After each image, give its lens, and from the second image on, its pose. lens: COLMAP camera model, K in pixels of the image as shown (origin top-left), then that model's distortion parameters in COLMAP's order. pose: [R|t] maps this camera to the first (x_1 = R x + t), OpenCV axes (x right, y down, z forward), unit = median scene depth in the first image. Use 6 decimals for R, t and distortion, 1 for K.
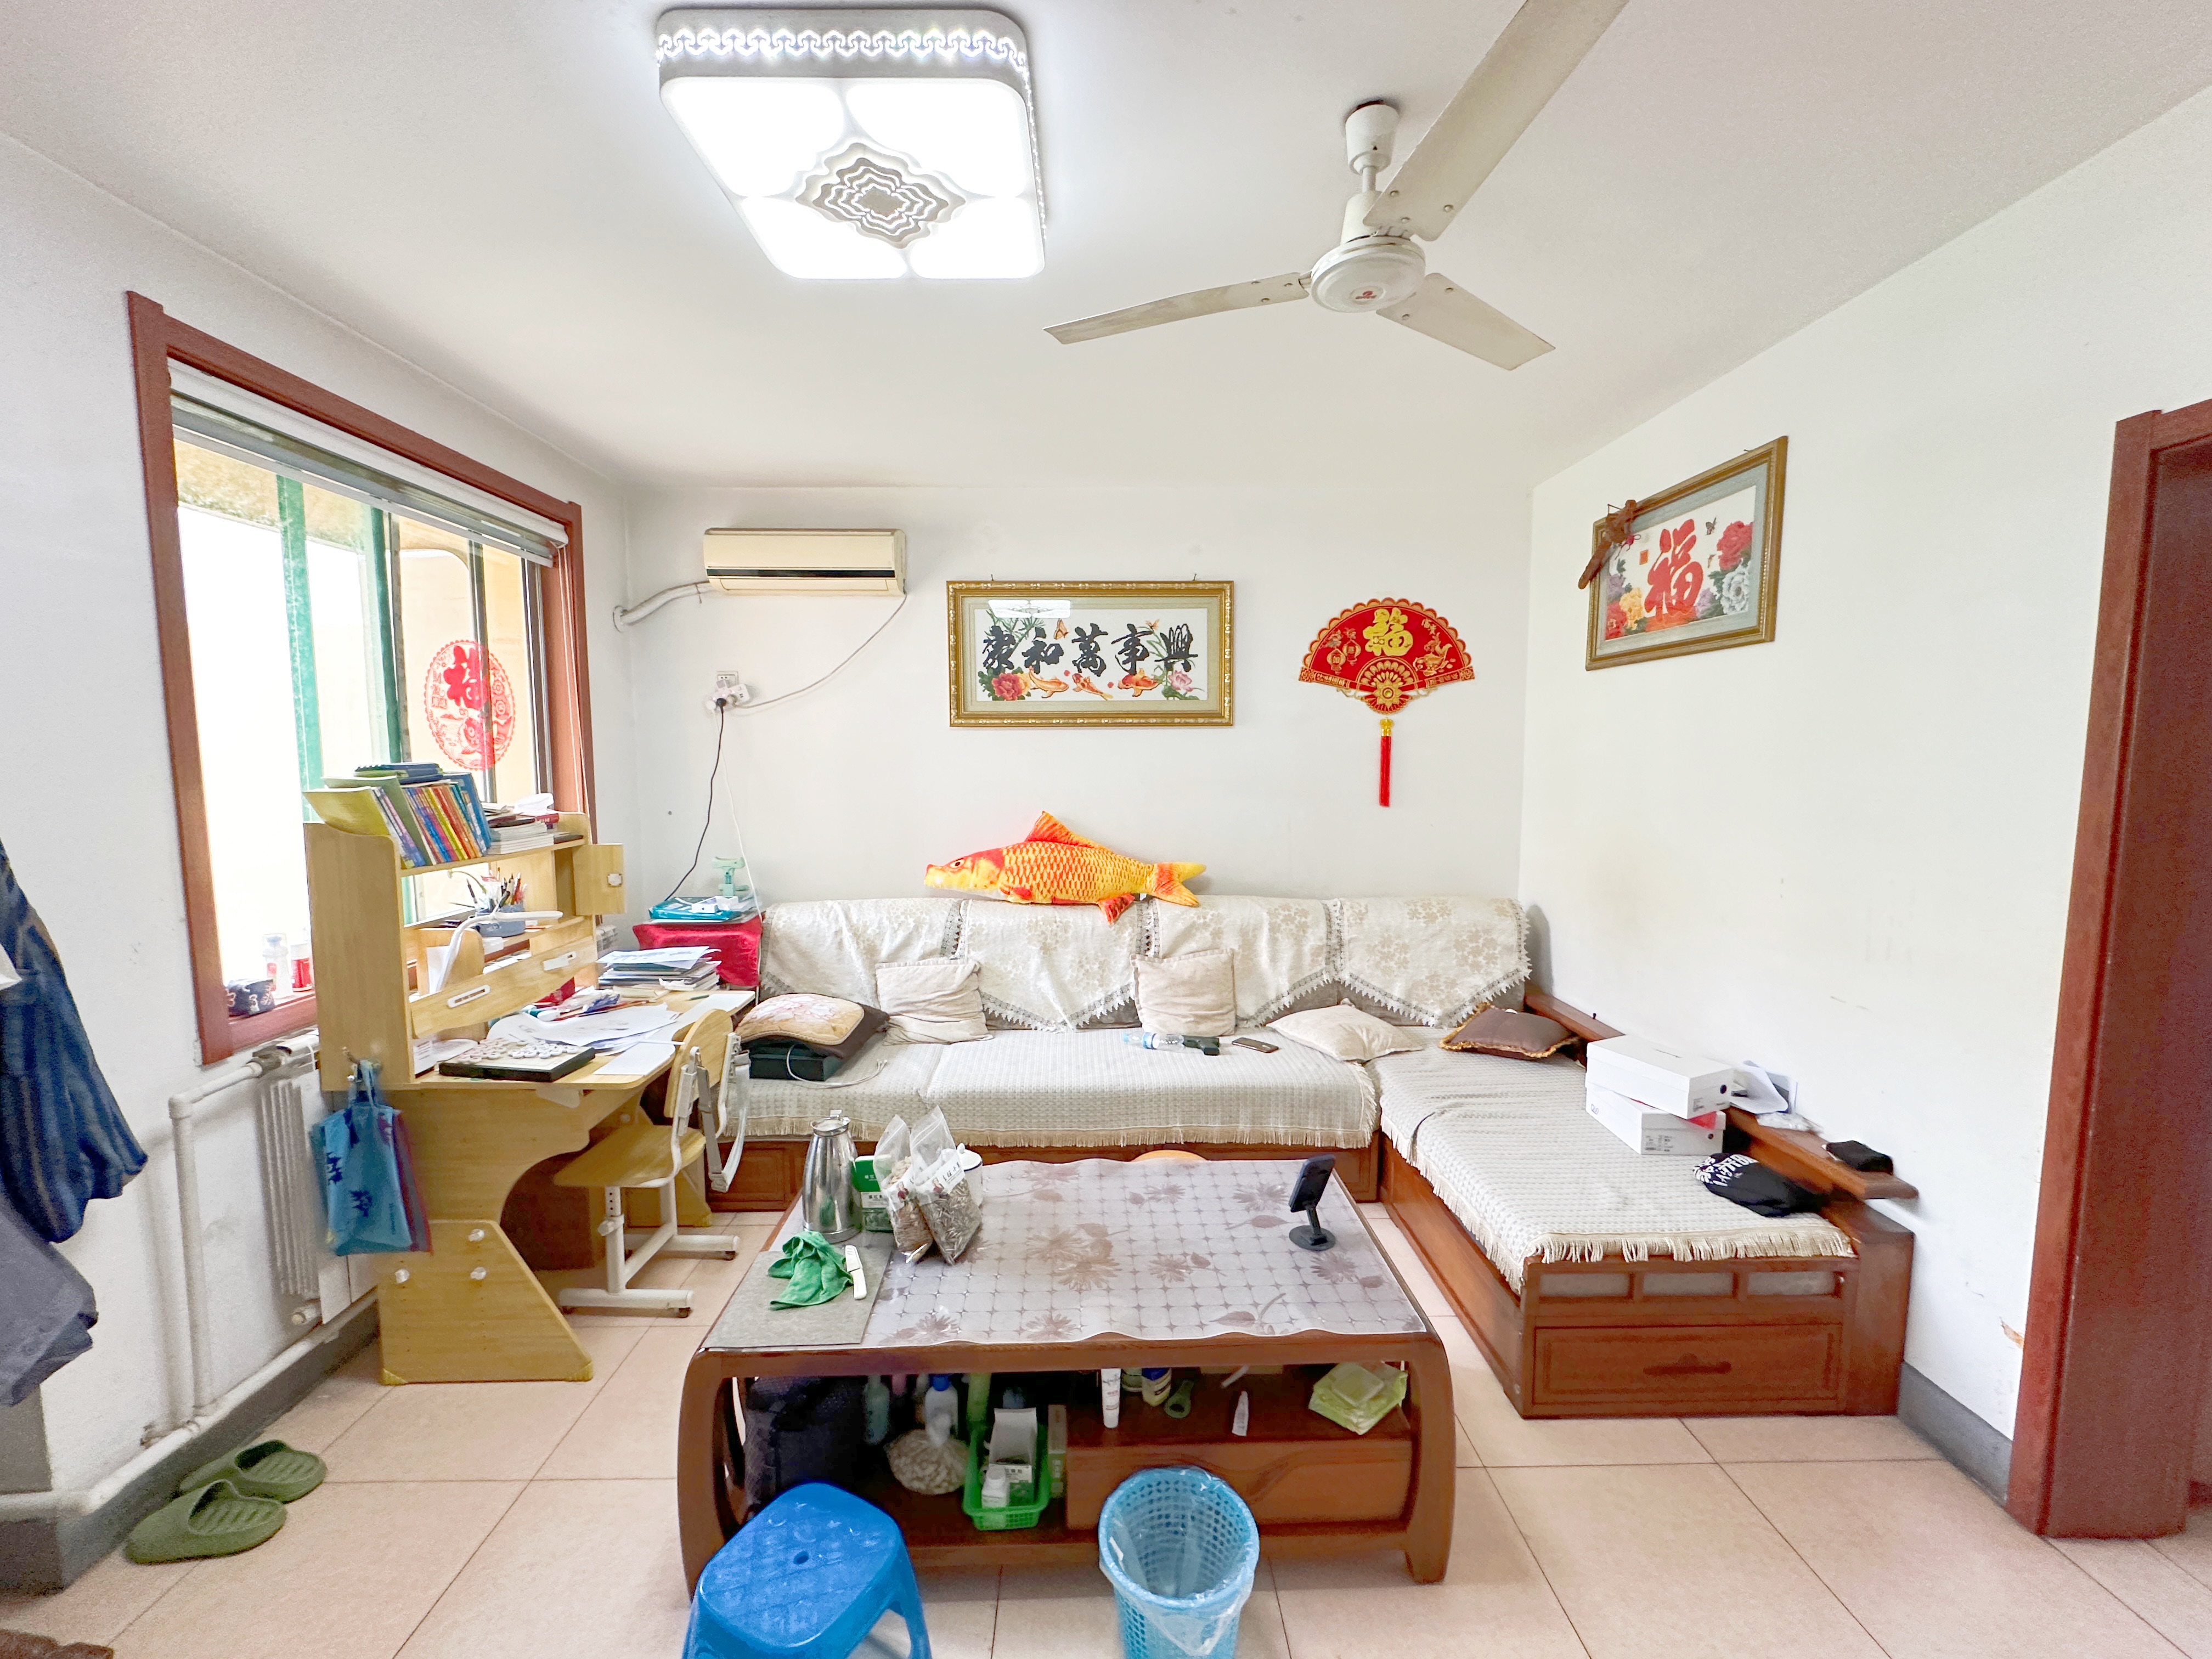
lens RADIAL K [[885.6, 0, 1106.2], [0, 885.6, 834.7], [0, 0, 1]] dist [0.002719, 0.000753]
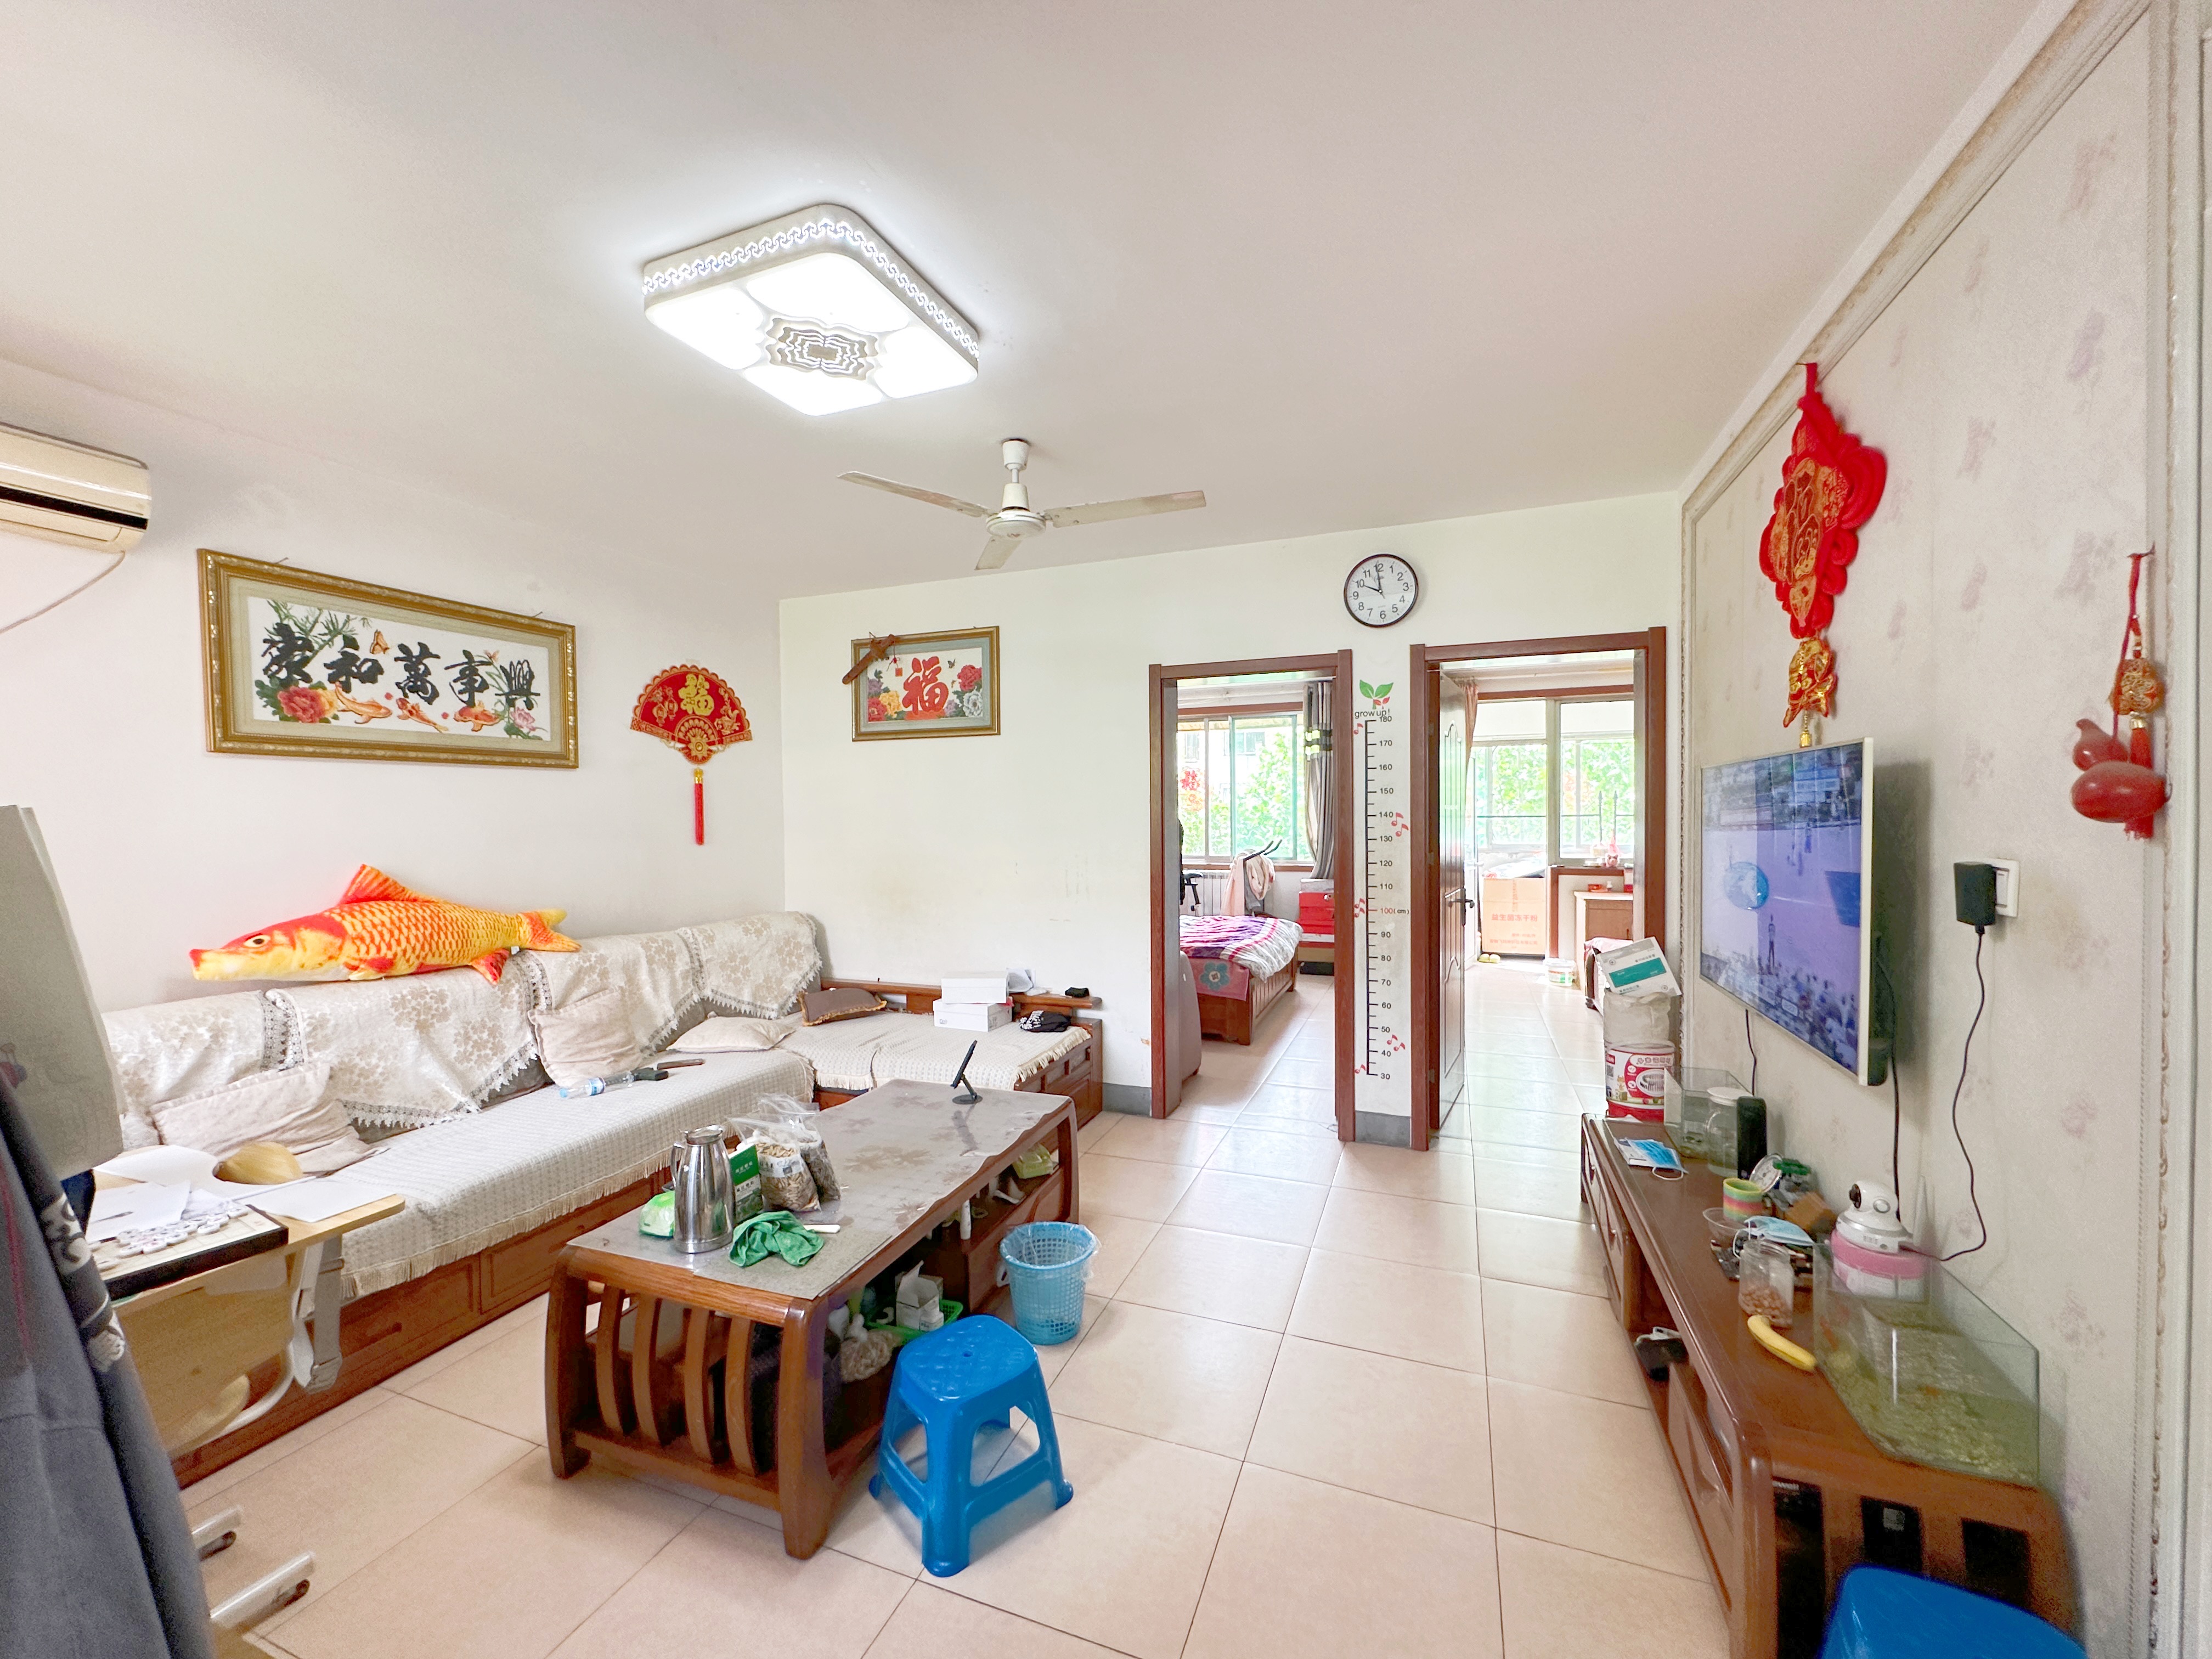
lens RADIAL K [[885.6, 0, 1109.9], [0, 885.6, 828.5], [0, 0, 1]] dist [0.002719, 0.000753]
pose [[0.378568, -0.017825, 0.925402, -0.580872], [0.095569, 0.995223, -0.019926, 0.022472], [-0.920626, 0.095983, 0.378463, 0.079128]]
